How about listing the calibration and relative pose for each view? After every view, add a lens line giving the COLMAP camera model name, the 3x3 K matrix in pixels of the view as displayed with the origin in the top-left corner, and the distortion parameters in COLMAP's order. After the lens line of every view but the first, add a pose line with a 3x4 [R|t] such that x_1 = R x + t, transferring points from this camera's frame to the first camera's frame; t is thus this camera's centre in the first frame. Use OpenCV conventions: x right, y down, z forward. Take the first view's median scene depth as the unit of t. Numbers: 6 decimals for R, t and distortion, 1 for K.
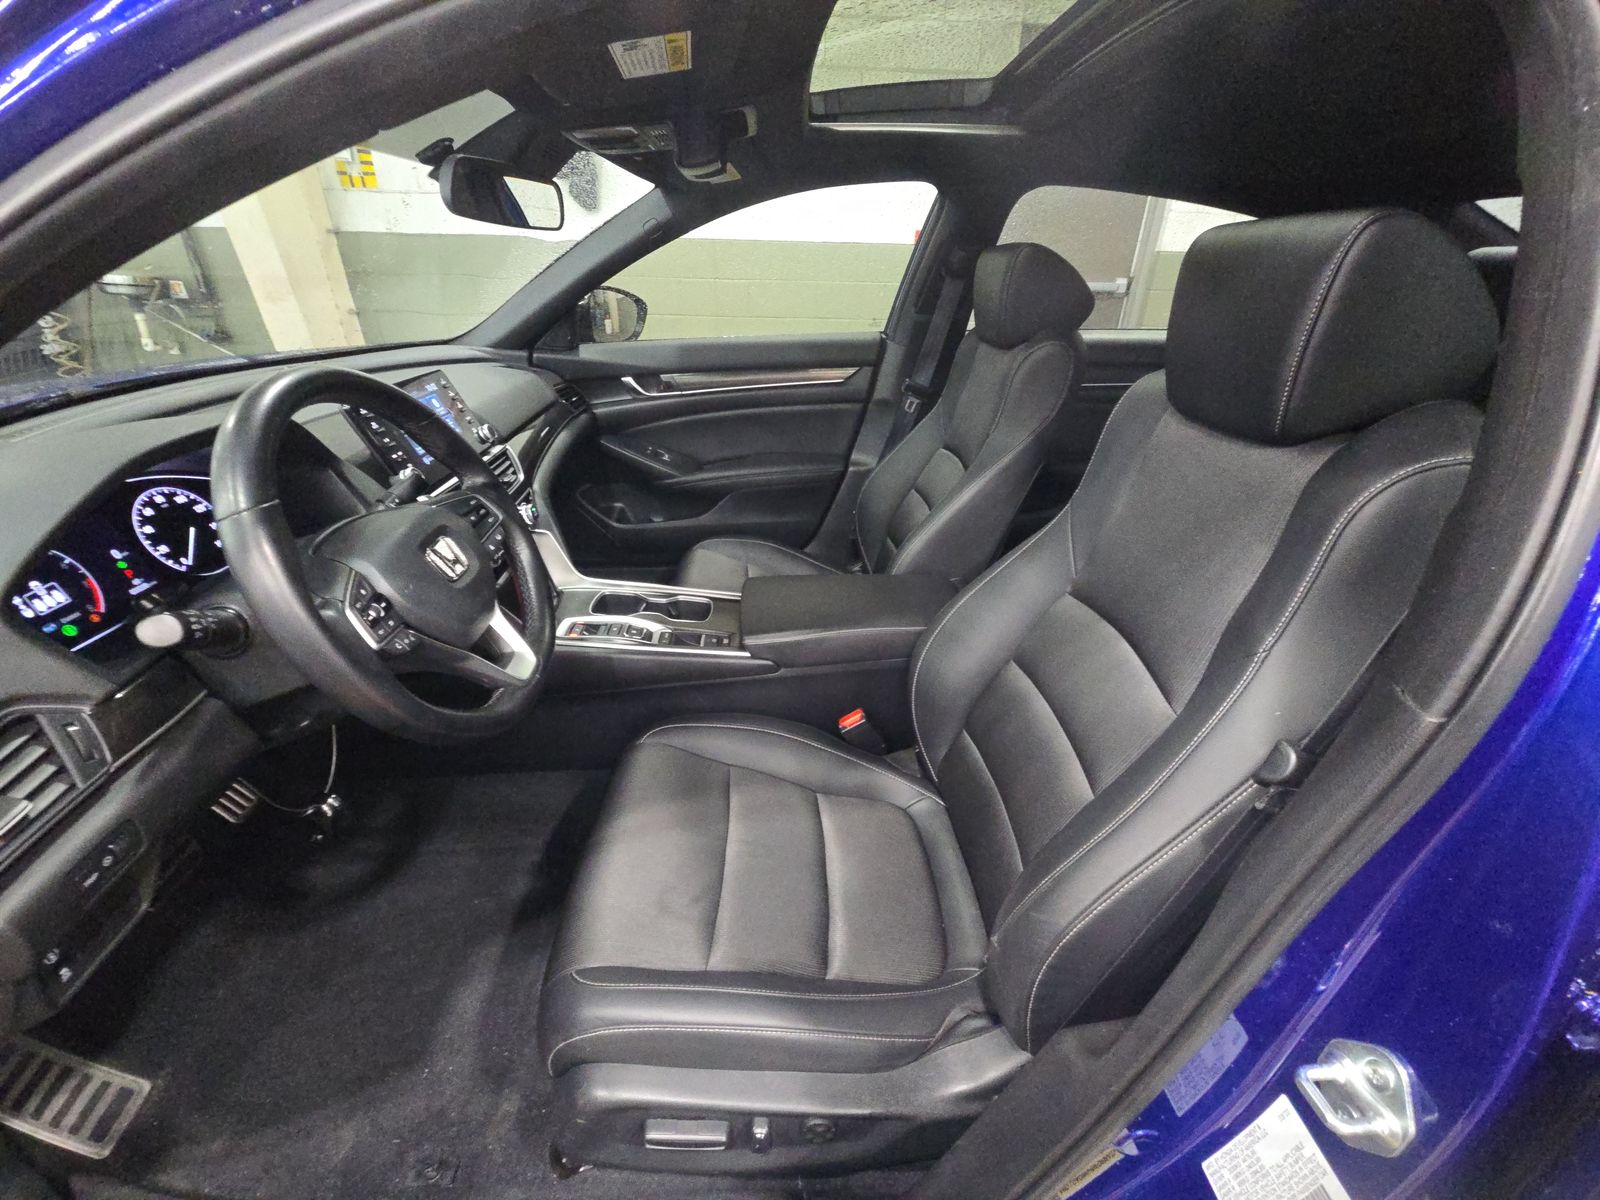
lens RADIAL K [[642.1, 0, 804.9], [0, 642.1, 596.2], [0, 0, 1]] dist [0.010091, -0.010815]
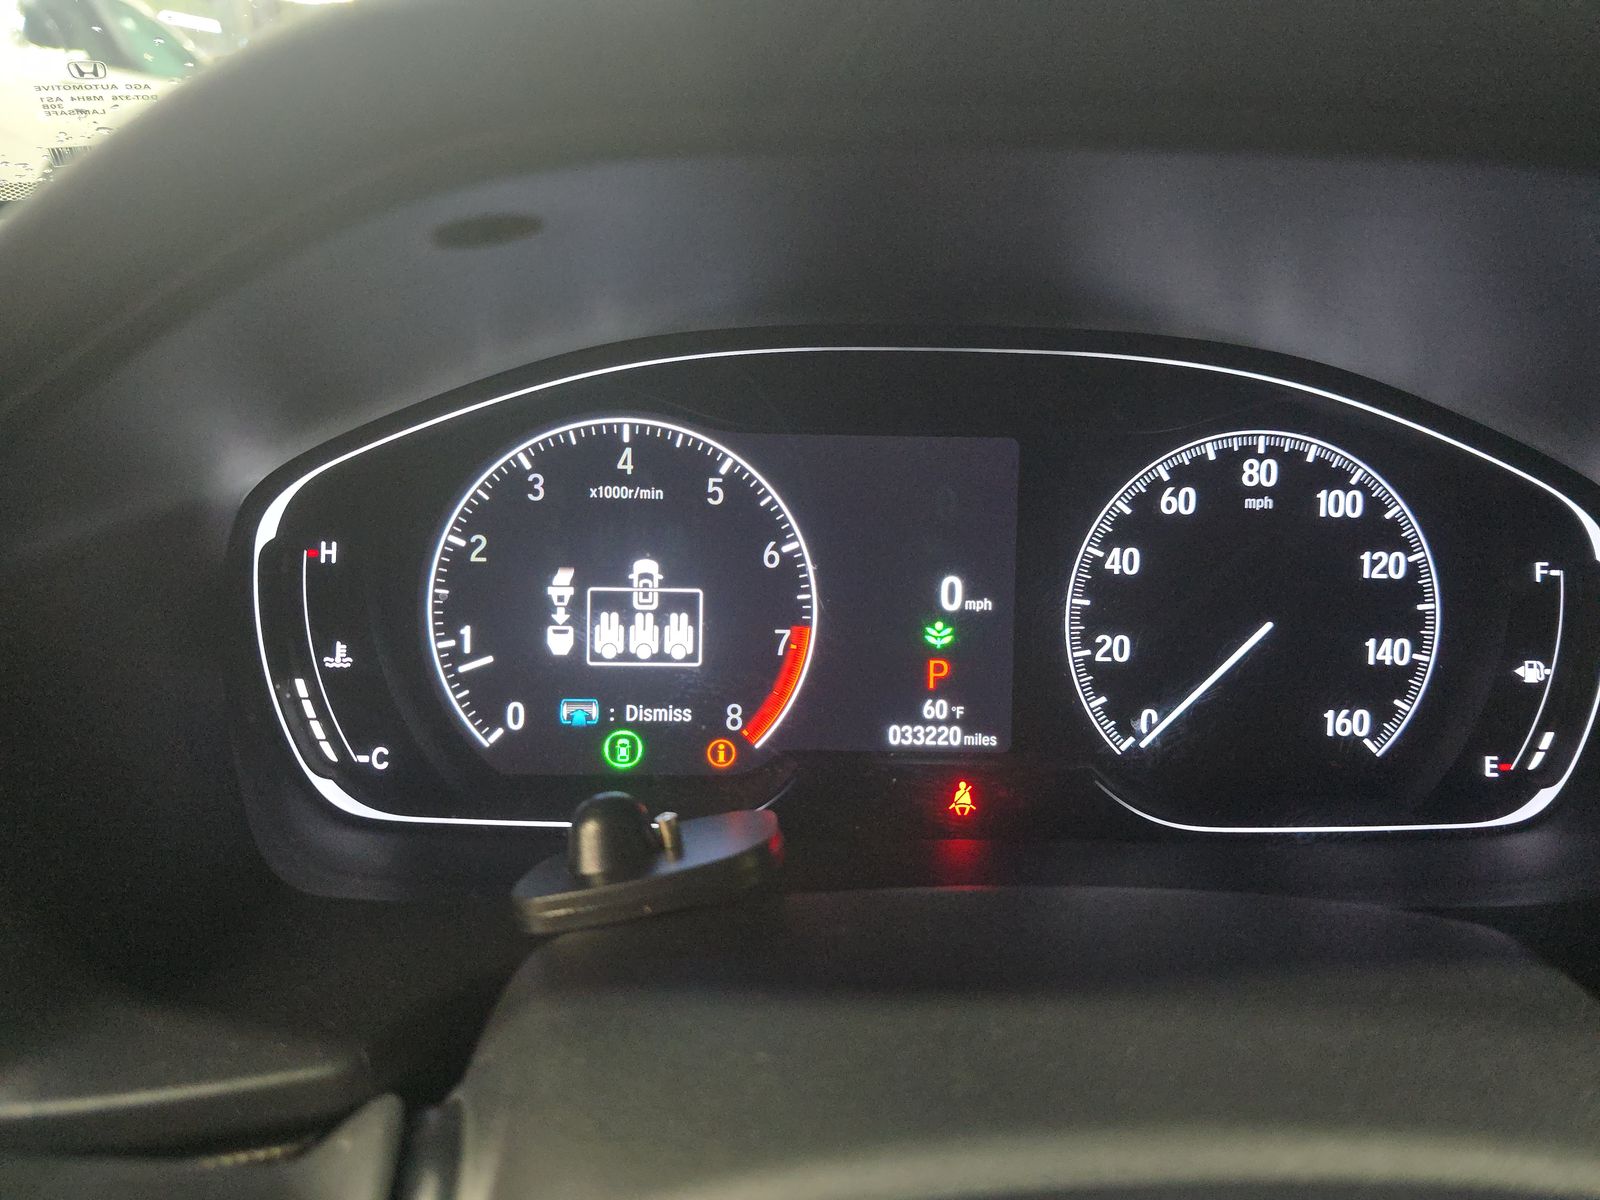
lens RADIAL K [[1078.5, 0, 800.0], [0, 1078.5, 600.0], [0, 0, 1]] dist [0.021181, -0.002421]
pose [[-0.013631, 0.380454, -0.924700, -0.638396], [-0.474331, 0.811650, 0.340933, -0.177106], [0.880241, 0.443261, 0.169398, 0.836852]]
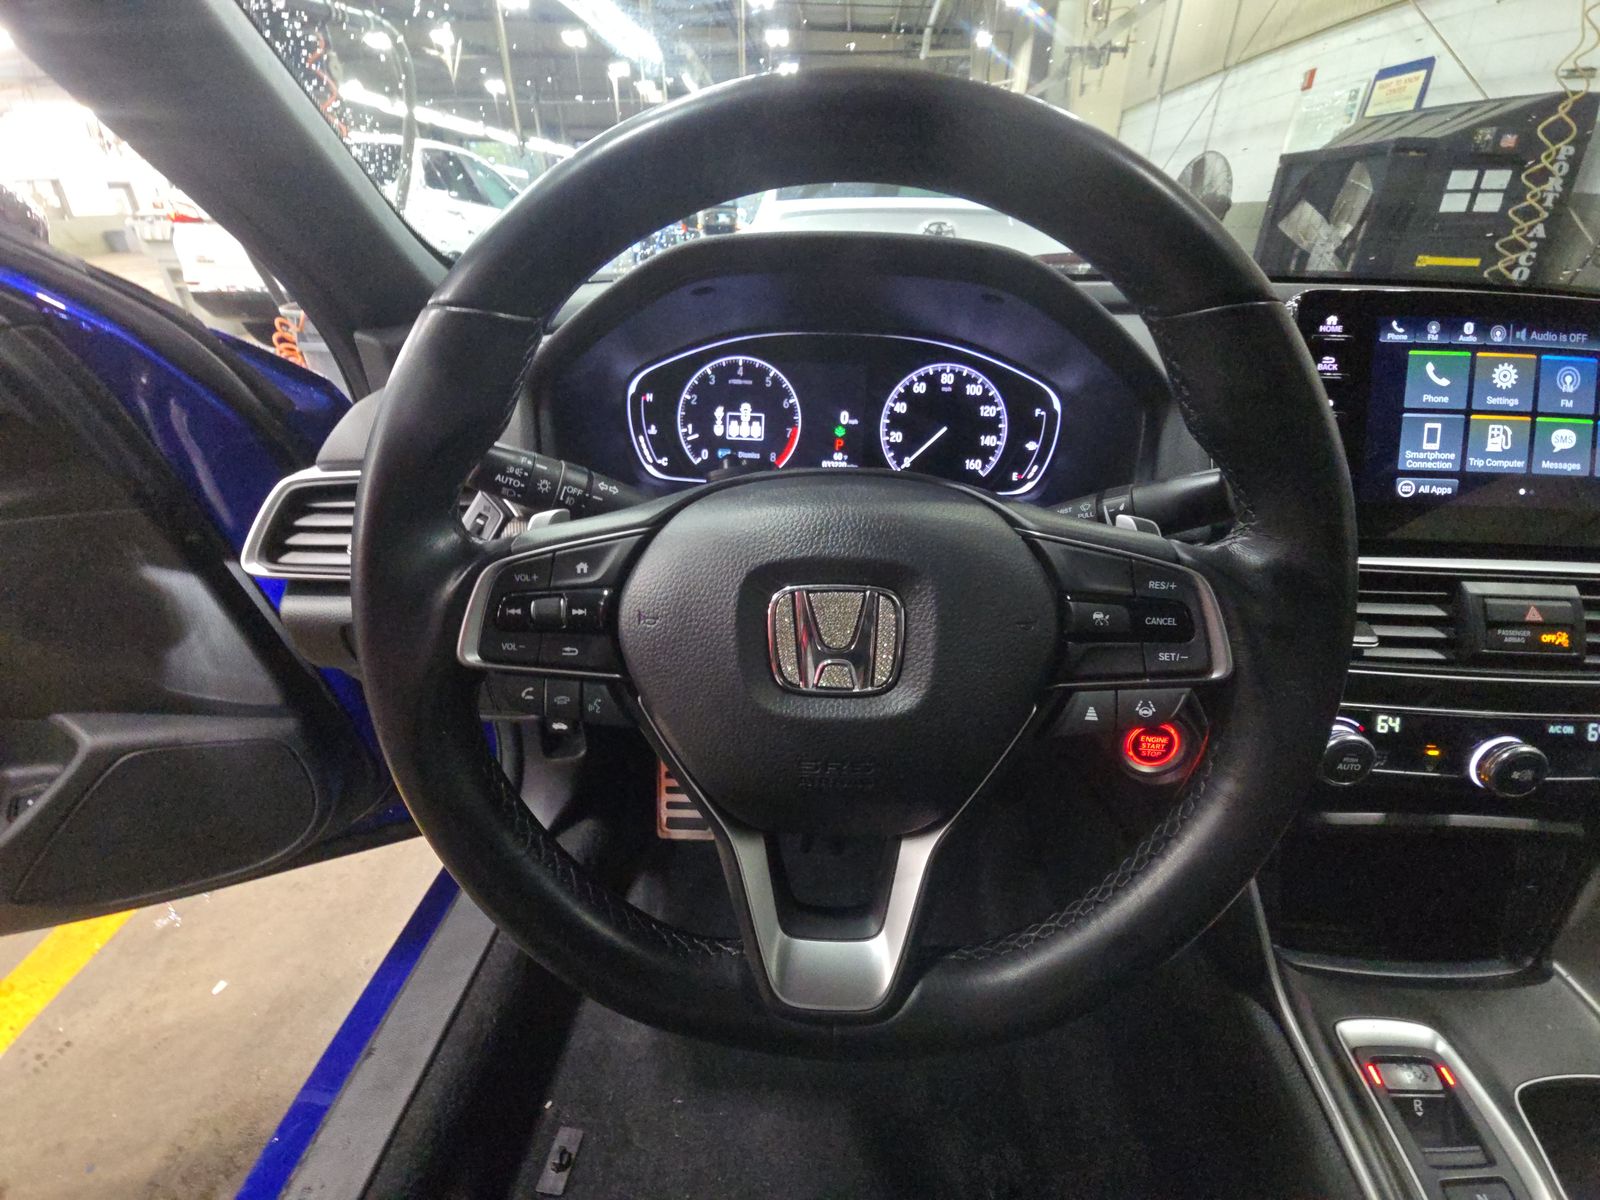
lens RADIAL K [[642.1, 0, 804.9], [0, 642.1, 596.2], [0, 0, 1]] dist [0.010091, -0.010815]
pose [[-0.103366, 0.473540, -0.874686, -0.244309], [-0.467950, 0.752841, 0.462875, -0.238063], [0.877689, 0.457155, 0.143775, 0.905170]]
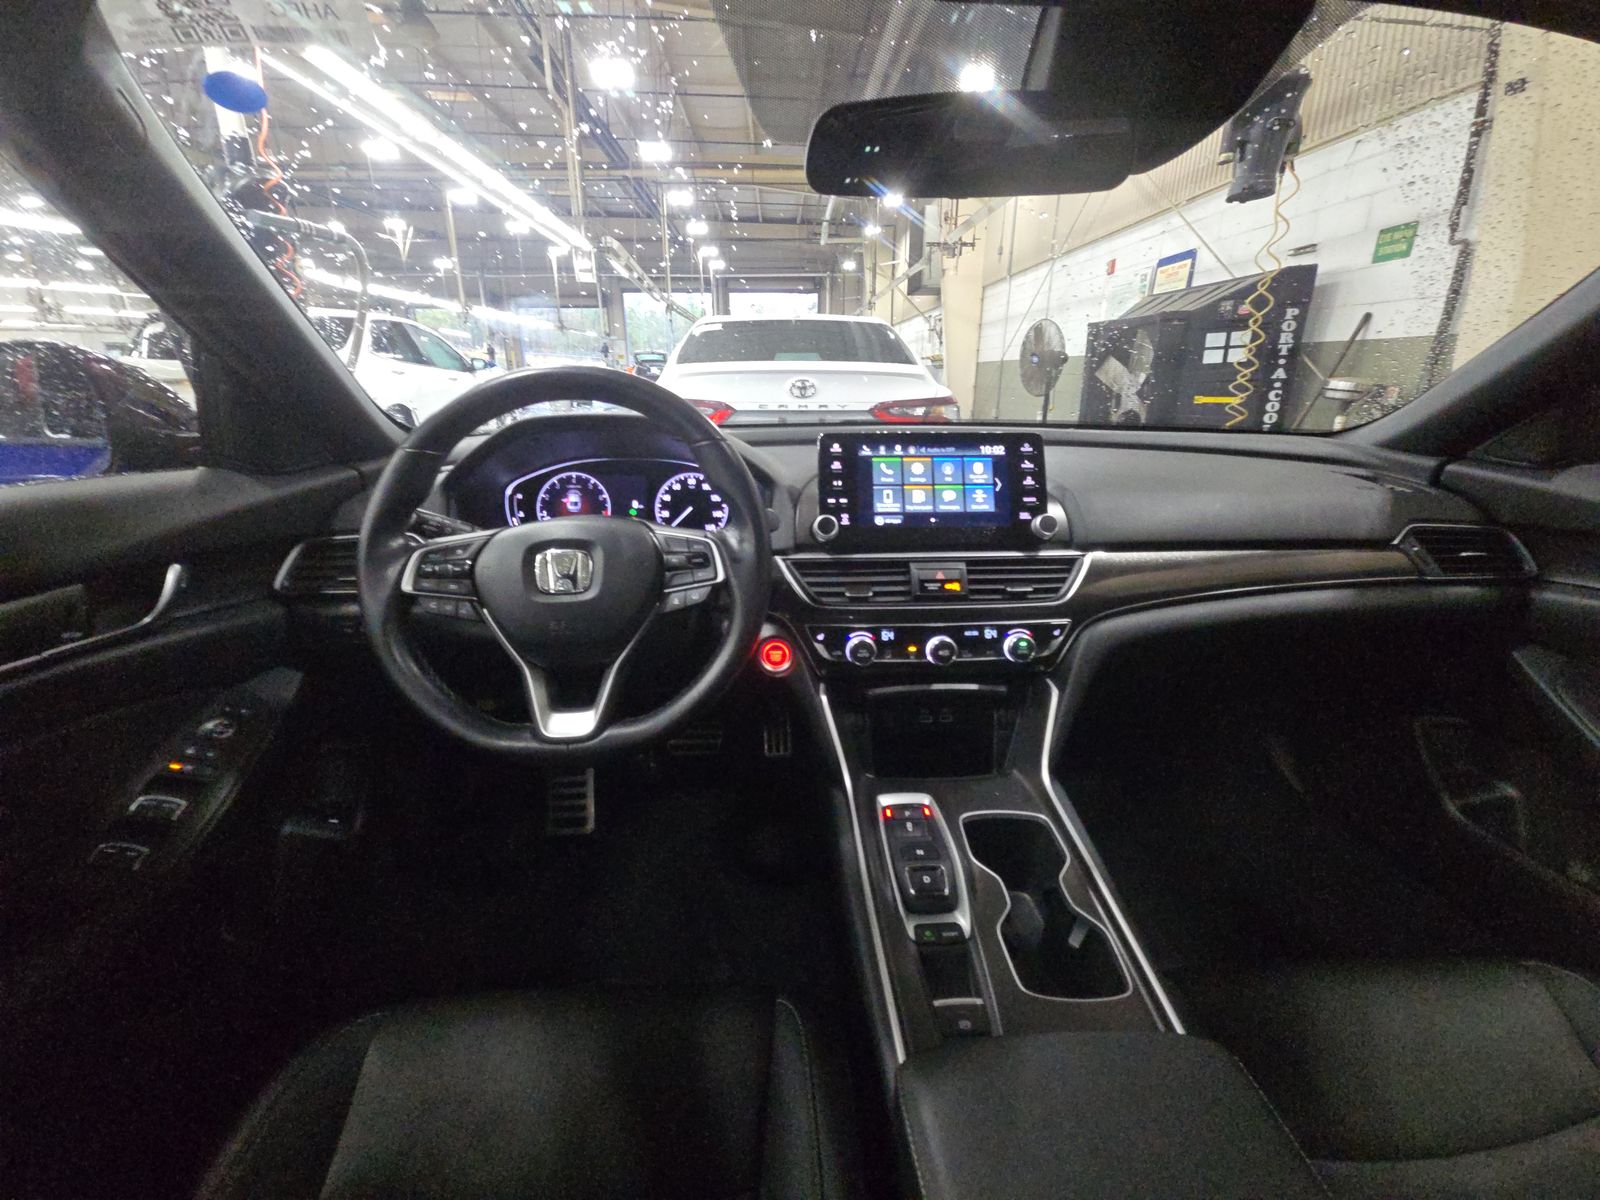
lens RADIAL K [[642.1, 0, 804.9], [0, 642.1, 596.2], [0, 0, 1]] dist [0.010091, -0.010815]
pose [[-0.003607, 0.302752, -0.953063, 0.326342], [-0.459070, 0.846204, 0.270544, -0.432501], [0.888393, 0.438498, 0.135932, 1.180607]]
